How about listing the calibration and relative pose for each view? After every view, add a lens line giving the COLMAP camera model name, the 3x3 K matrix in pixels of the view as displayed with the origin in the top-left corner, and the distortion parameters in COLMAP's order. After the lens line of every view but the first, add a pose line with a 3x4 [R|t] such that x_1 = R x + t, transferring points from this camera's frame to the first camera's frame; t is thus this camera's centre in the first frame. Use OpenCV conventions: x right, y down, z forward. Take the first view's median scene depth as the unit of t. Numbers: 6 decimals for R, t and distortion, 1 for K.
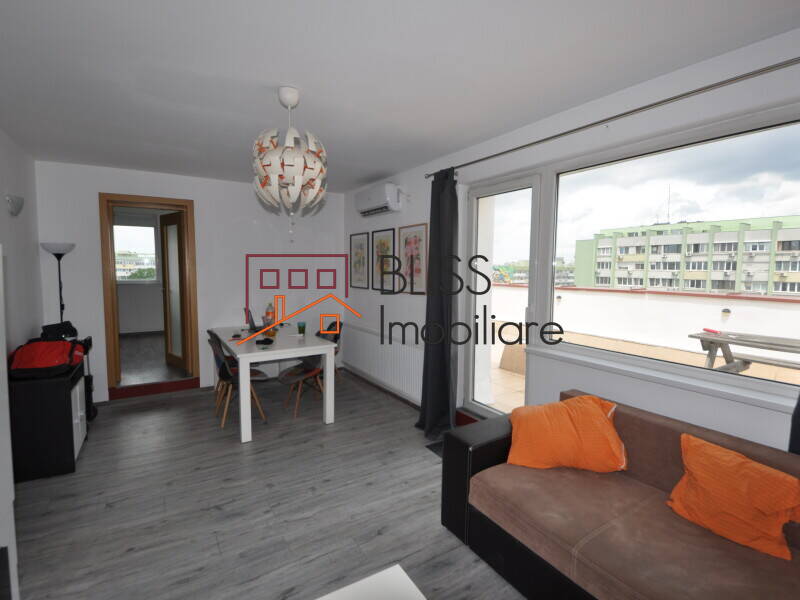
lens RADIAL K [[406.0, 0, 400.0], [0, 406.0, 300.0], [0, 0, 1]] dist [-0.000562, -0.000312]
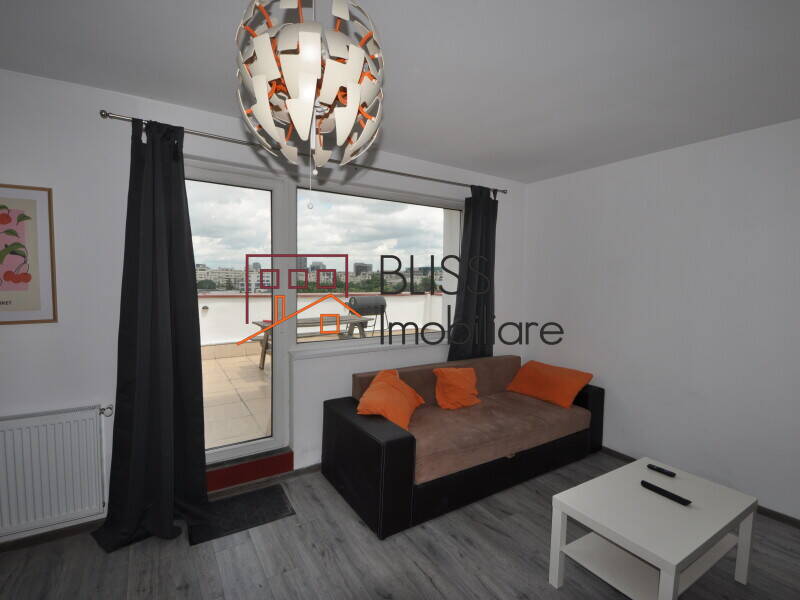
lens RADIAL K [[381.2, 0, 400.0], [0, 381.2, 300.0], [0, 0, 1]] dist [-0.025201, -0.000011]
pose [[-0.029625, -0.052110, 0.998202, -0.653759], [0.071218, 0.995992, 0.054108, -0.050974], [-0.997021, 0.072693, -0.025795, 0.806967]]
